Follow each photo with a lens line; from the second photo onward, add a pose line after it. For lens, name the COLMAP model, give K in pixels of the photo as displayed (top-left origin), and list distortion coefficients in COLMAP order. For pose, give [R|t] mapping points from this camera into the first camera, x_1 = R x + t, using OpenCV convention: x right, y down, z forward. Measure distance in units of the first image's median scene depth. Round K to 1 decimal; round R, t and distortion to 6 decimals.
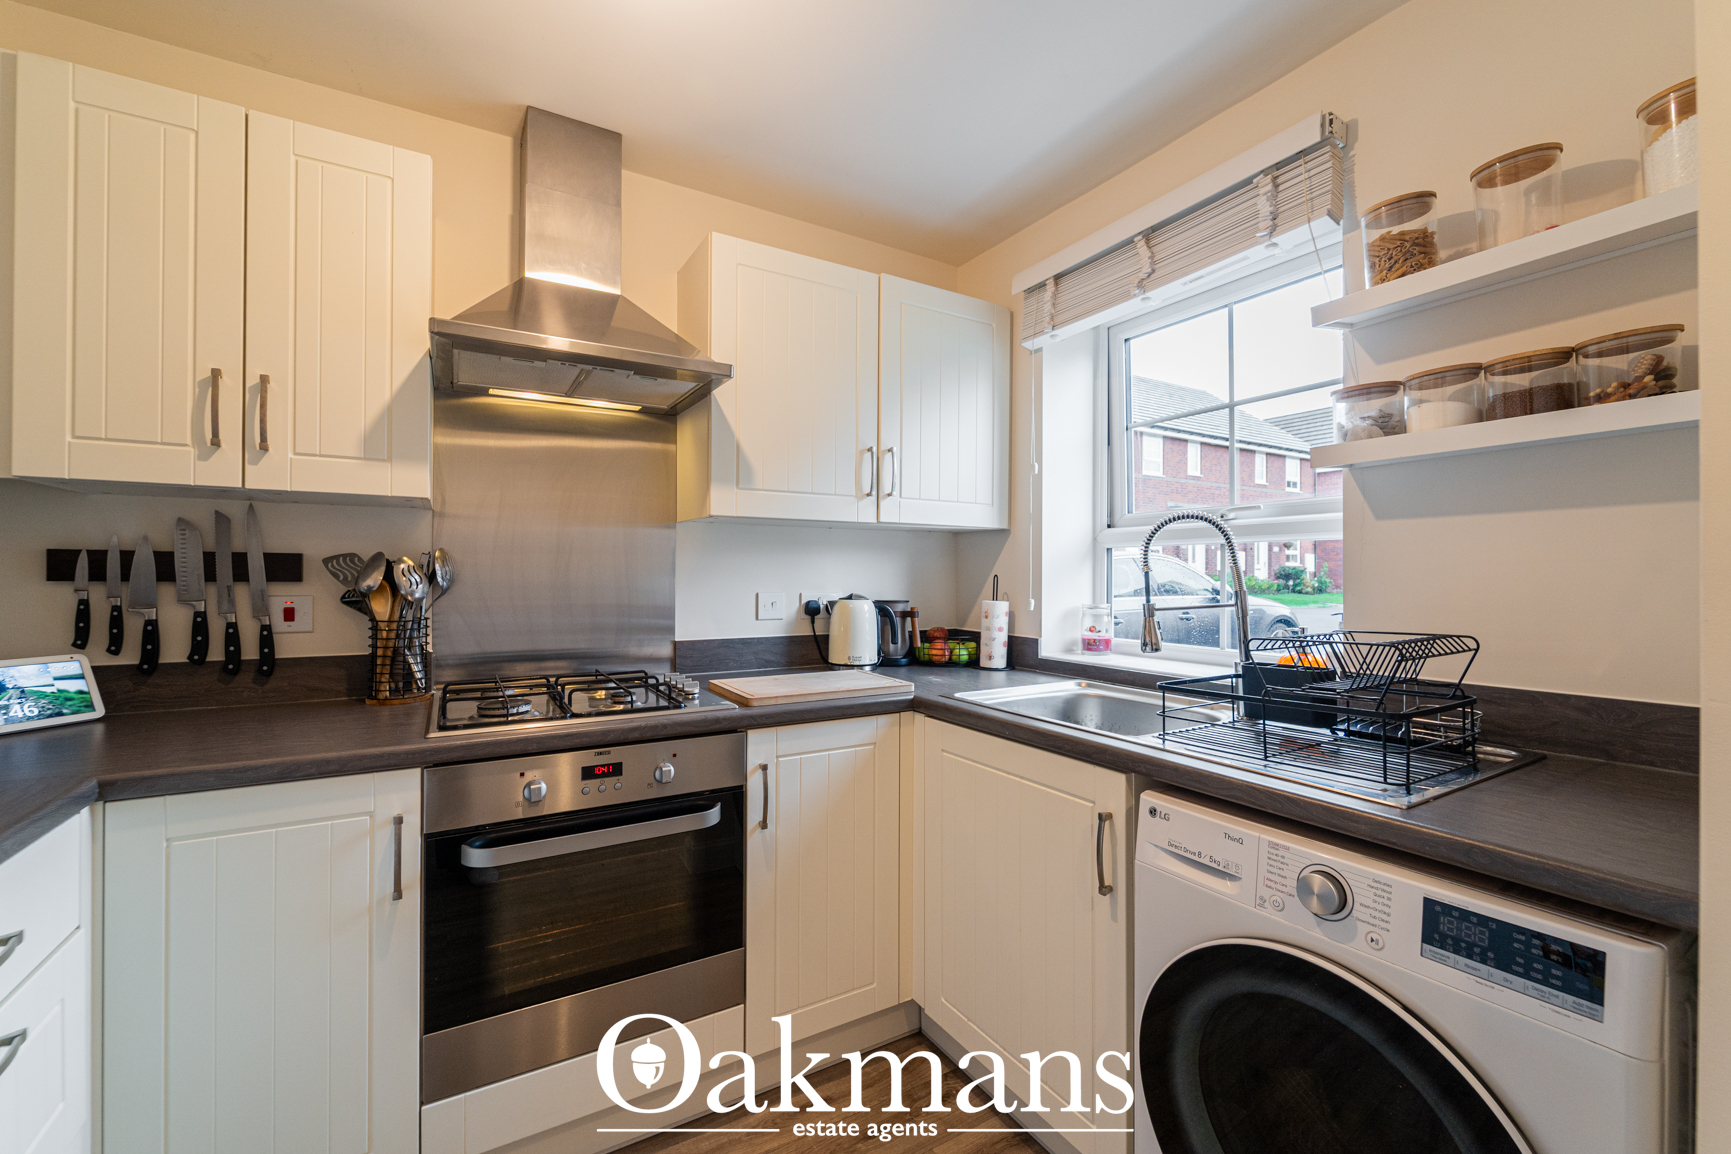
lens RADIAL K [[717.9, 0, 872.5], [0, 717.9, 573.5], [0, 0, 1]] dist [-0.002794, -0.000695]
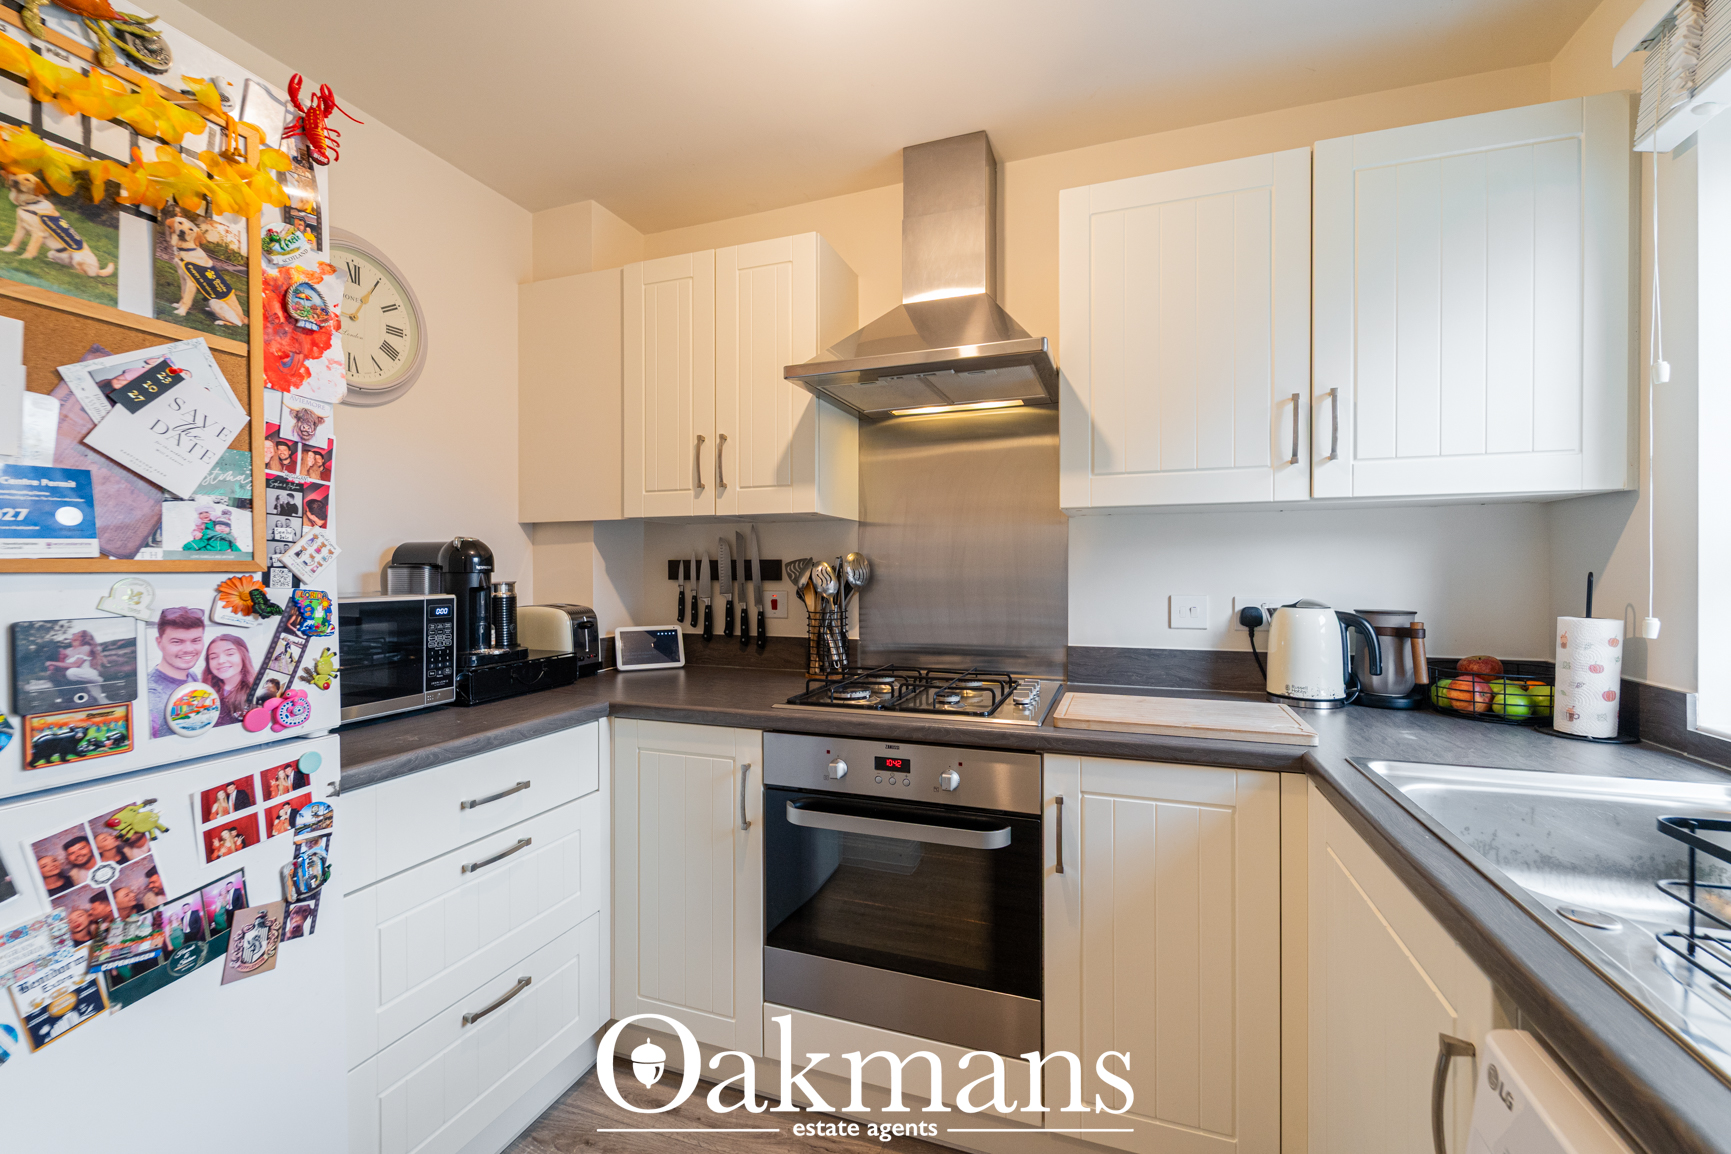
lens RADIAL K [[717.9, 0, 872.5], [0, 717.9, 573.5], [0, 0, 1]] dist [-0.002794, -0.000695]
pose [[0.628256, -0.003568, -0.777999, 0.365381], [0.005804, 0.999983, 0.000101, -0.001004], [0.777985, -0.004579, 0.628266, 0.287516]]
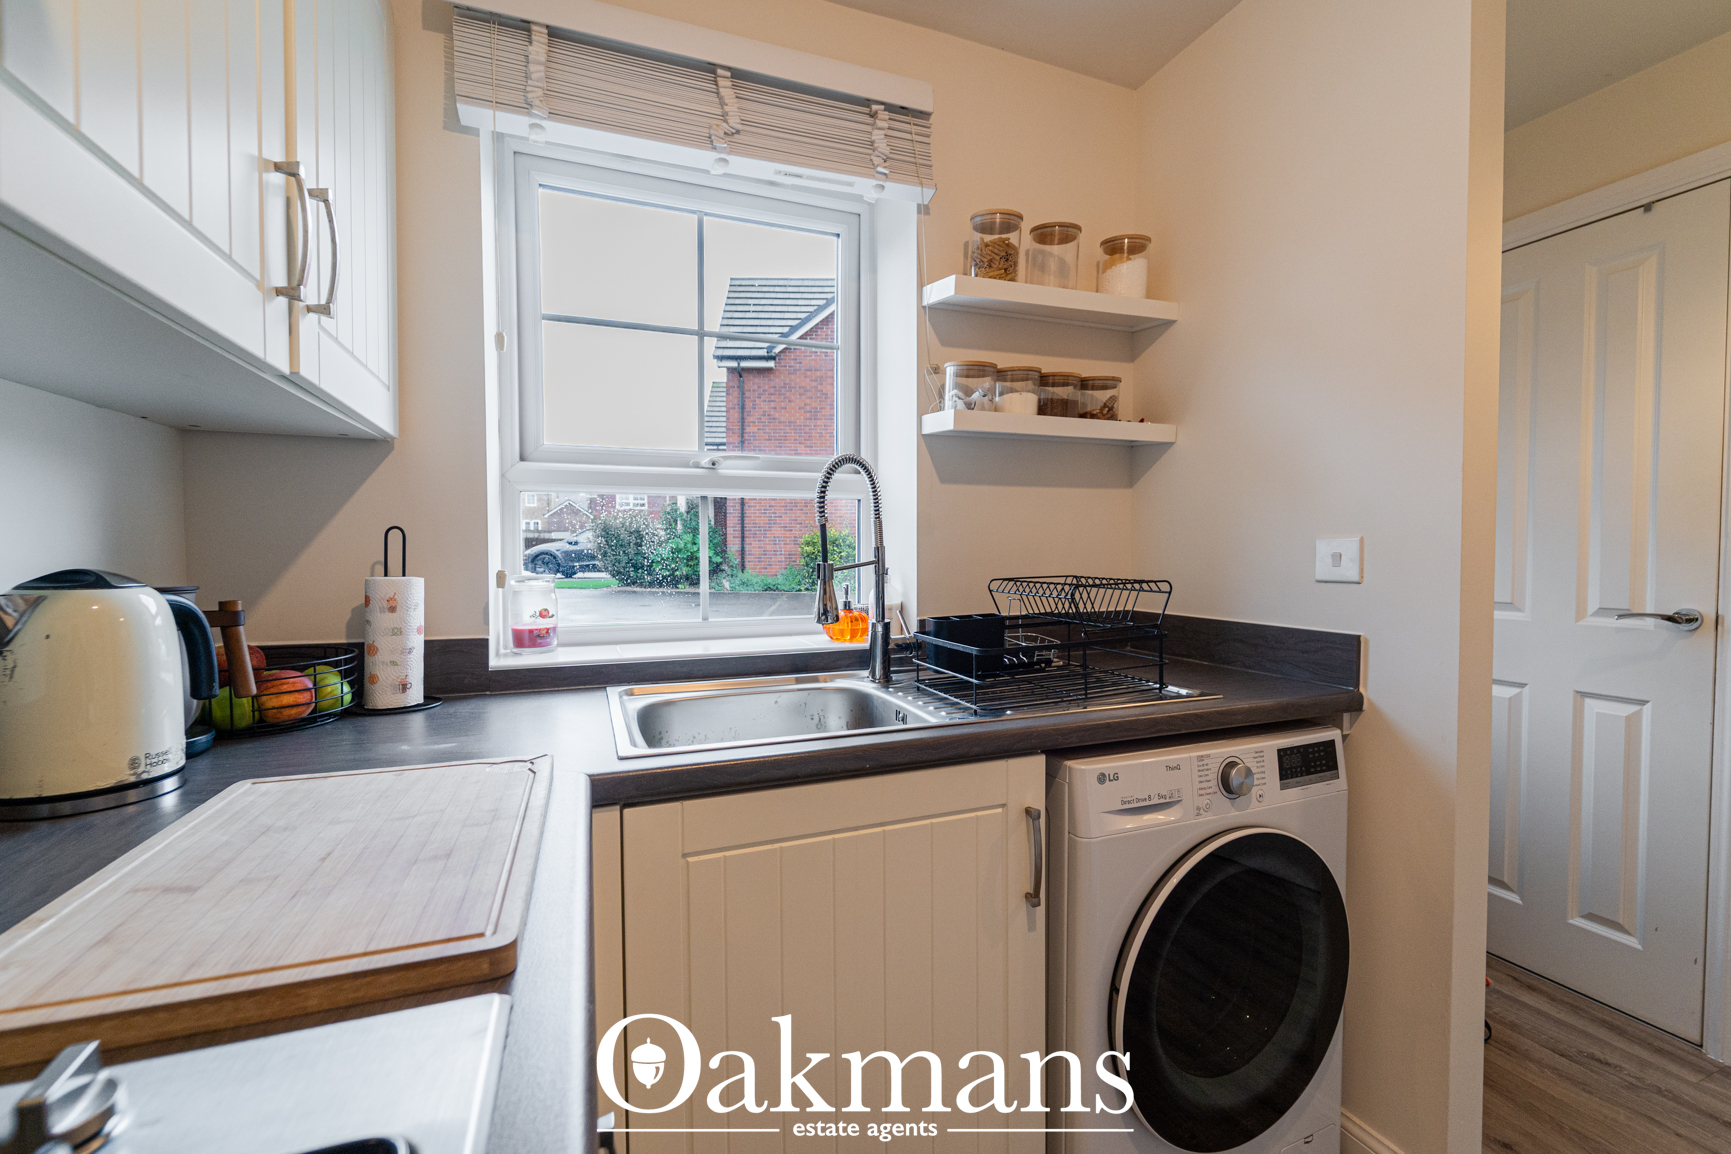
lens RADIAL K [[735.0, 0, 886.5], [0, 735.0, 573.3], [0, 0, 1]] dist [-0.000238, -0.000114]
pose [[0.155697, -0.033068, 0.987251, -0.419946], [0.000878, 0.999444, 0.033338, 0.025910], [-0.987804, -0.004324, 0.155639, 0.816086]]
